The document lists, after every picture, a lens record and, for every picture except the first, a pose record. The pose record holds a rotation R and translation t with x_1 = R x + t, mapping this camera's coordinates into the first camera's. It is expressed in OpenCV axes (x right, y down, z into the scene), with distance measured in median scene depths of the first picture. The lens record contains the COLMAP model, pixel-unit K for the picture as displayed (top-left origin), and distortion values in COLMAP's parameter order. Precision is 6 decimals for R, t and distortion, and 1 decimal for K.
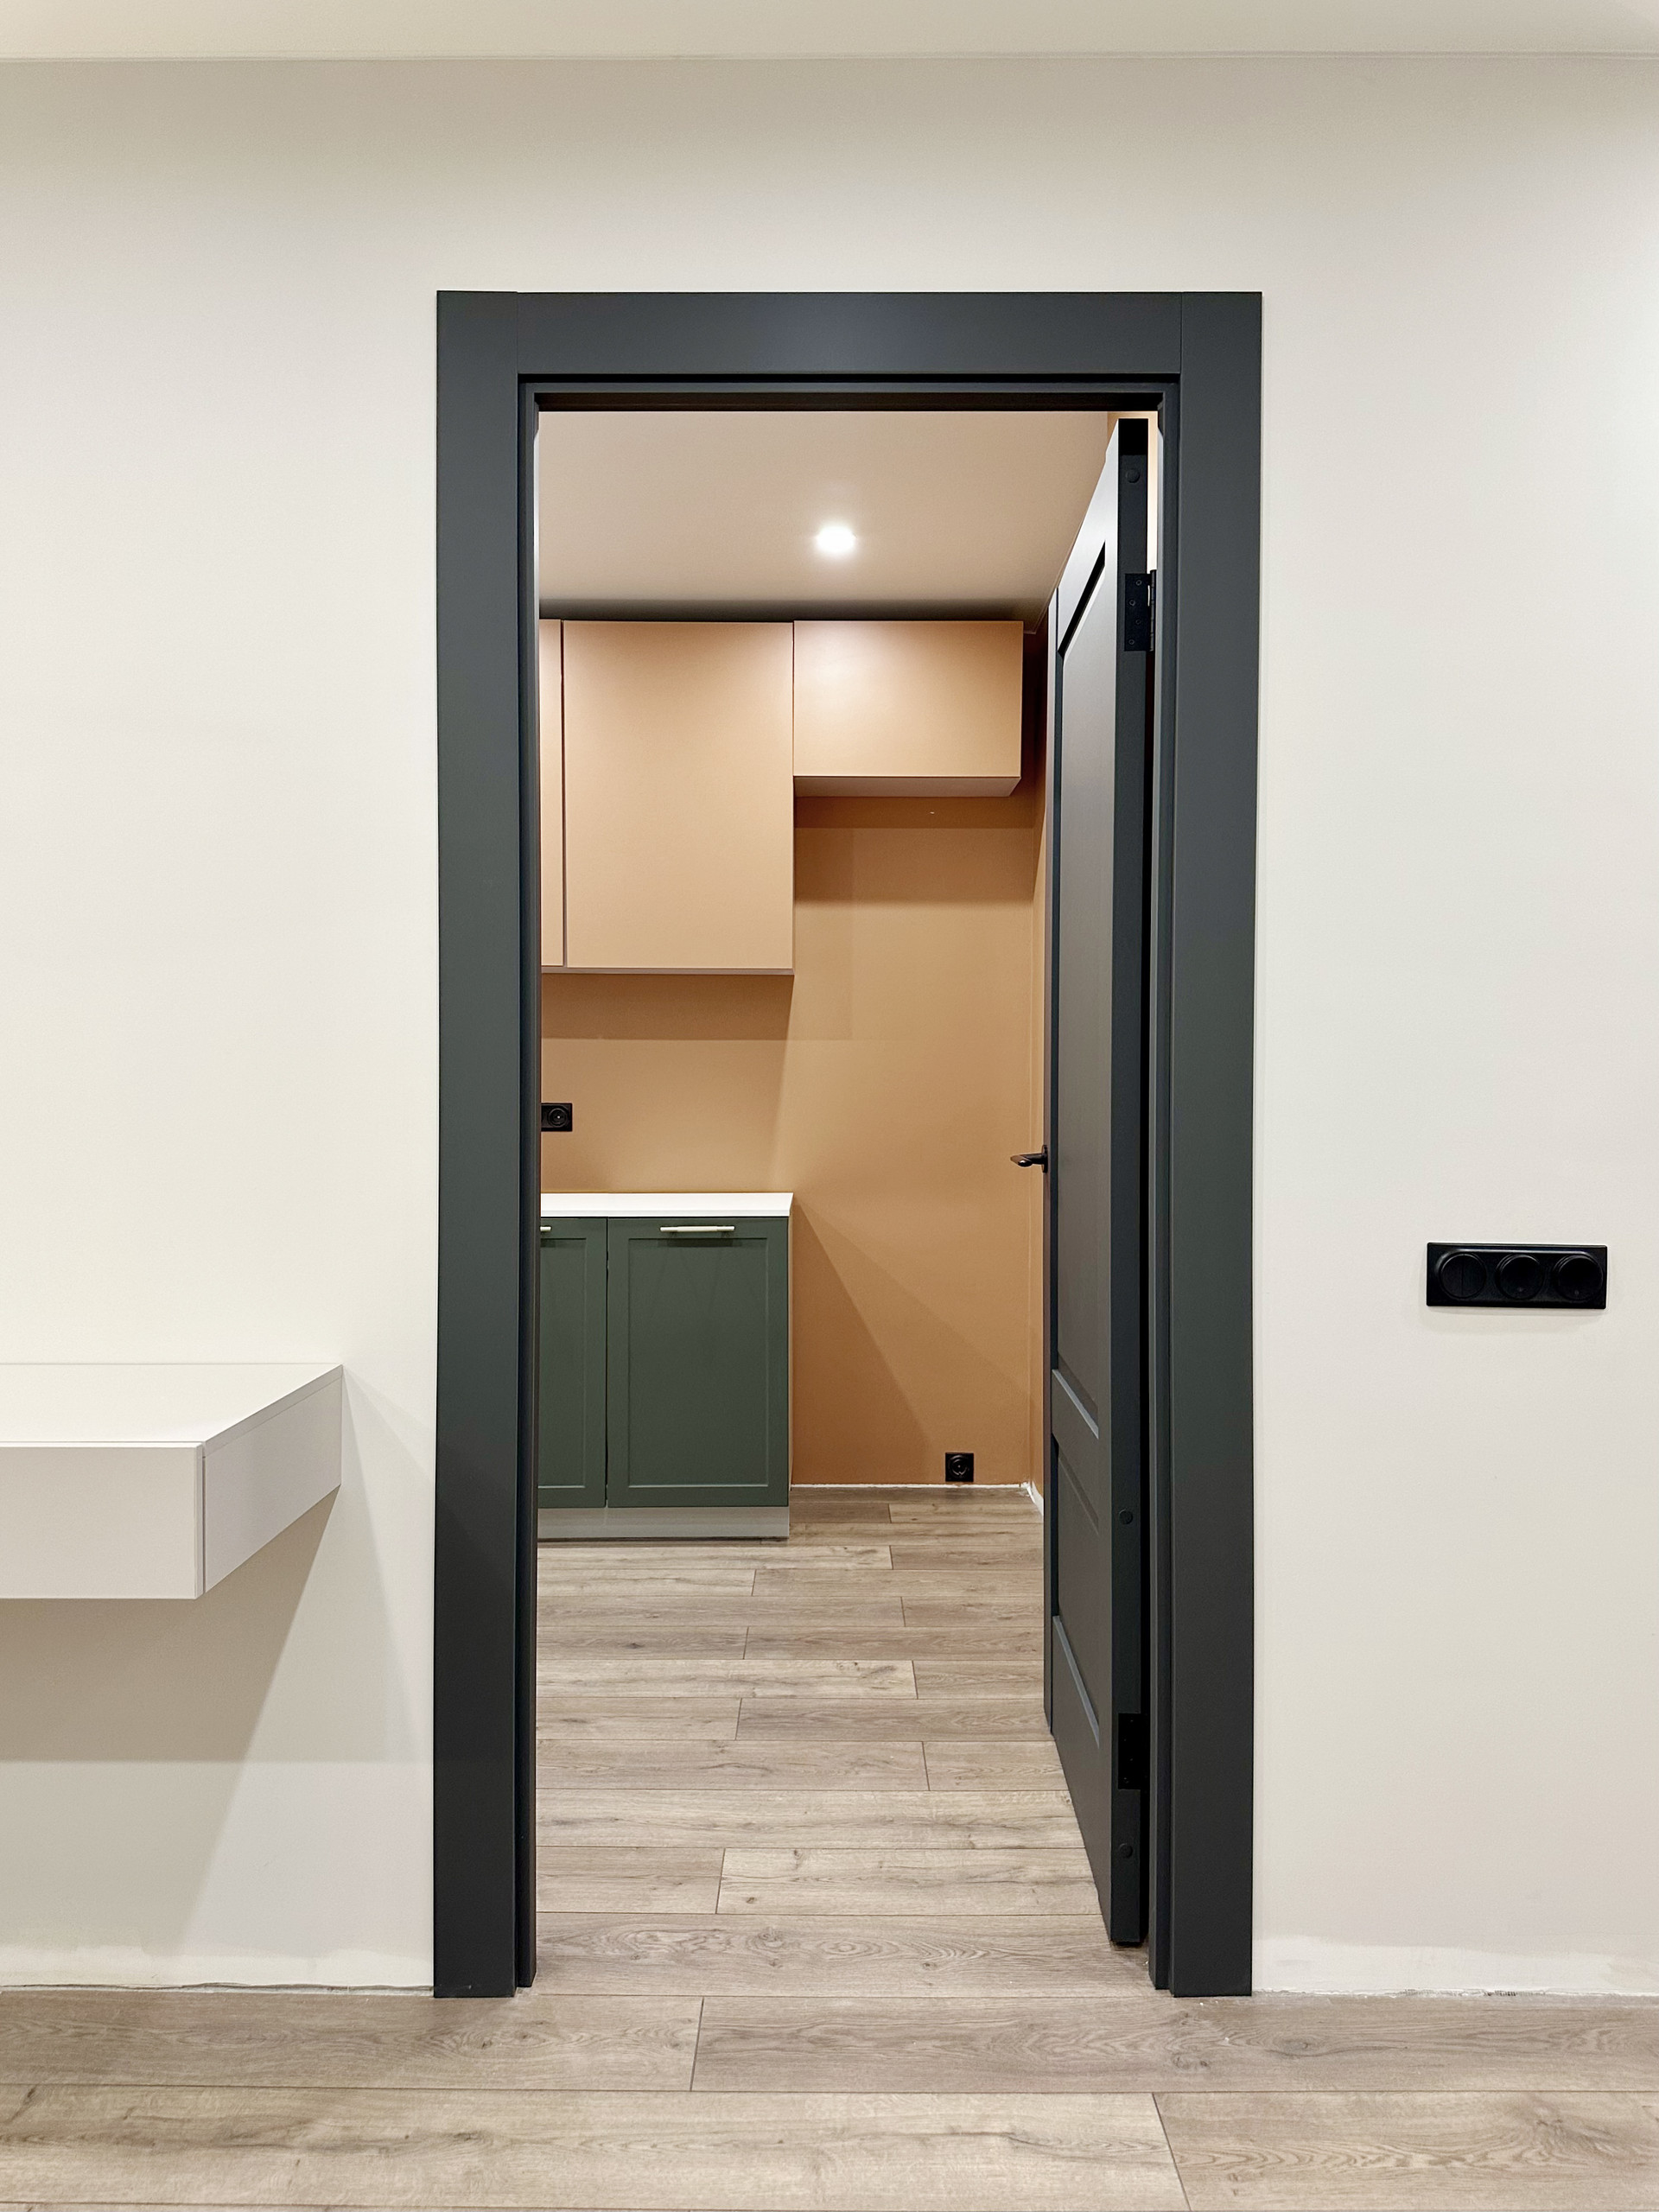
lens RADIAL K [[1463.5, 0, 829.5], [0, 1463.5, 1106.0], [0, 0, 1]] dist [-0.043685, -0.000556]
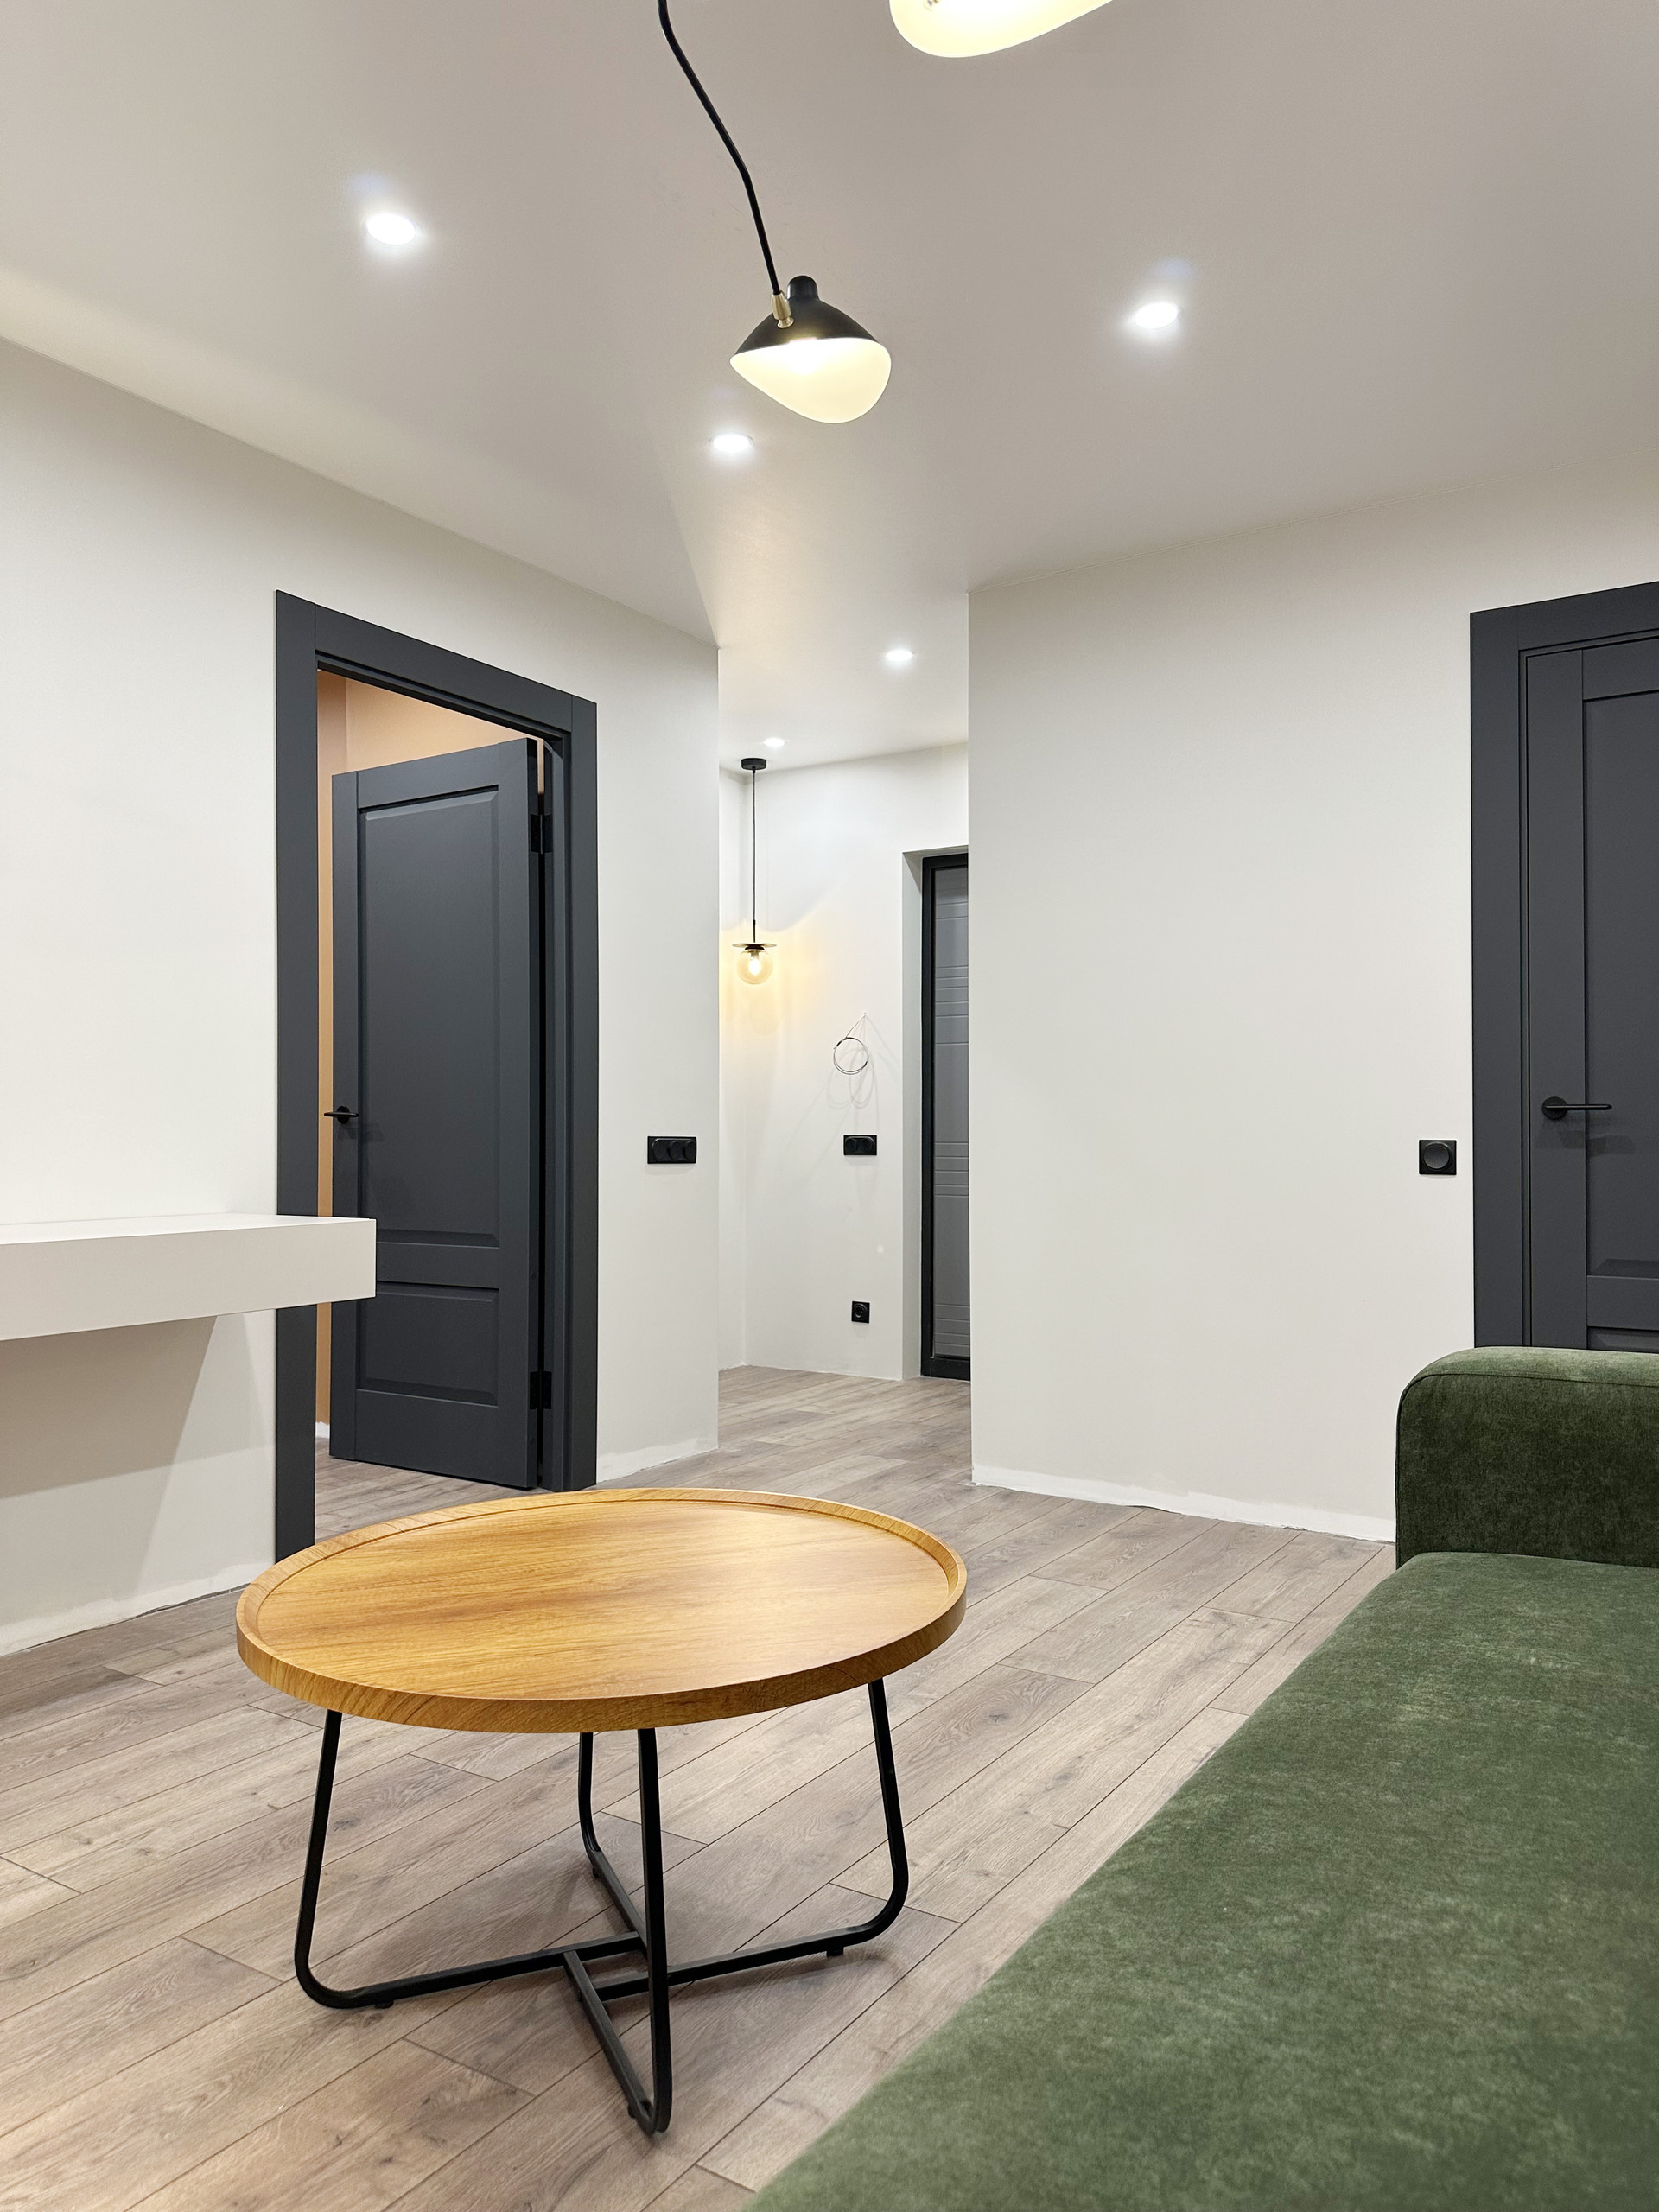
lens RADIAL K [[1463.5, 0, 829.5], [0, 1463.5, 1106.0], [0, 0, 1]] dist [-0.043685, -0.000556]
pose [[0.546480, 0.007793, 0.837436, -1.359514], [-0.006182, 0.999967, -0.005271, 0.056541], [-0.837449, -0.002296, 0.546510, -0.504220]]
